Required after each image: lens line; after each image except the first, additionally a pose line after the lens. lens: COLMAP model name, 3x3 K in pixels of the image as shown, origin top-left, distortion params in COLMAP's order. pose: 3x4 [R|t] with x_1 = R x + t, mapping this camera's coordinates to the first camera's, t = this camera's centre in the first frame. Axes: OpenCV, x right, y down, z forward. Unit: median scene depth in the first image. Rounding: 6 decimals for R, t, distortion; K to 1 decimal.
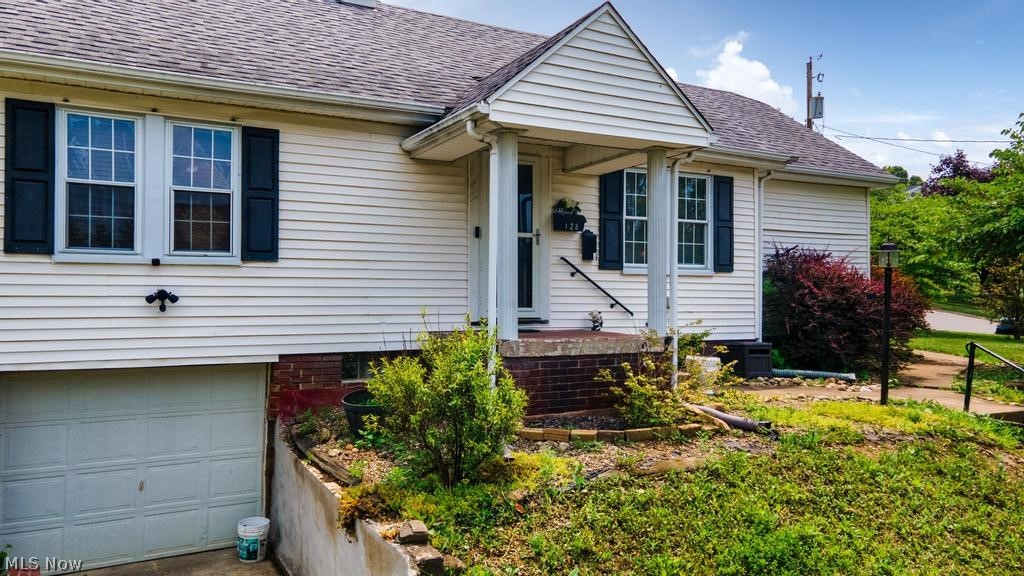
lens RADIAL K [[737.8, 0, 500.2], [0, 737.8, 287.4], [0, 0, 1]] dist [0.005886, 0.069772]
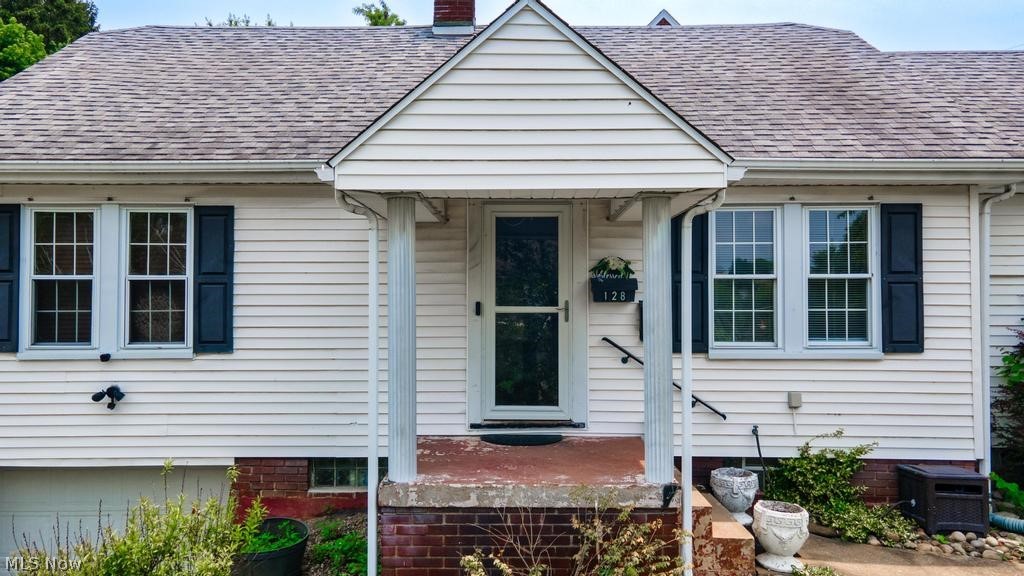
lens RADIAL K [[718.3, 0, 560.3], [0, 718.3, 274.8], [0, 0, 1]] dist [0.033334, 0.005386]
pose [[0.879935, -0.013461, -0.474903, 0.464560], [0.010329, 0.999904, -0.009204, -0.117145], [0.474981, 0.003194, 0.879990, 0.417287]]
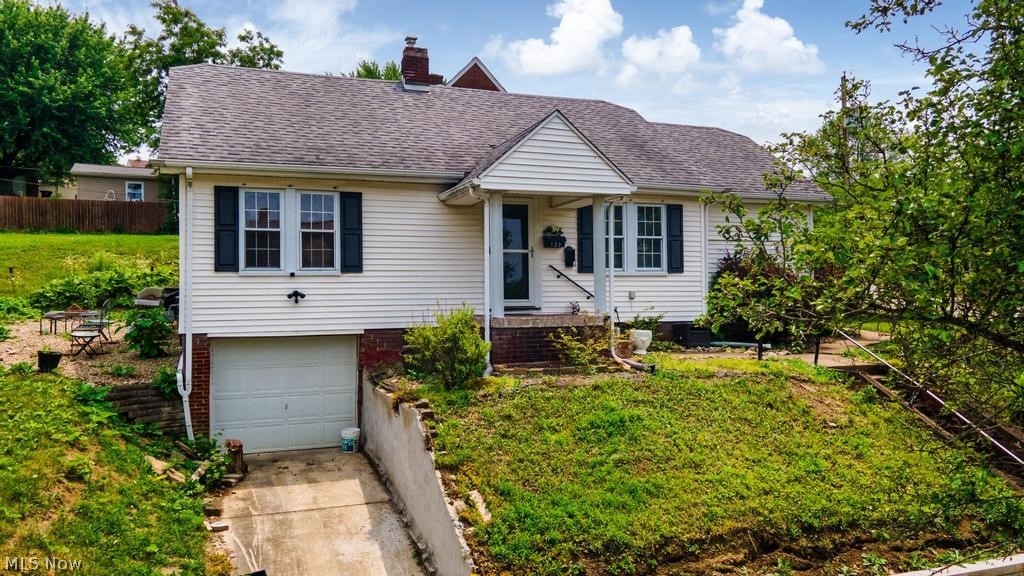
lens RADIAL K [[798.6, 0, 537.9], [0, 798.6, 287.1], [0, 0, 1]] dist [0.031805, 0.000004]
pose [[0.995161, -0.016375, -0.096881, 0.258345], [0.016294, 0.999866, -0.001626, 0.006534], [0.096895, 0.000040, 0.995295, -0.729996]]
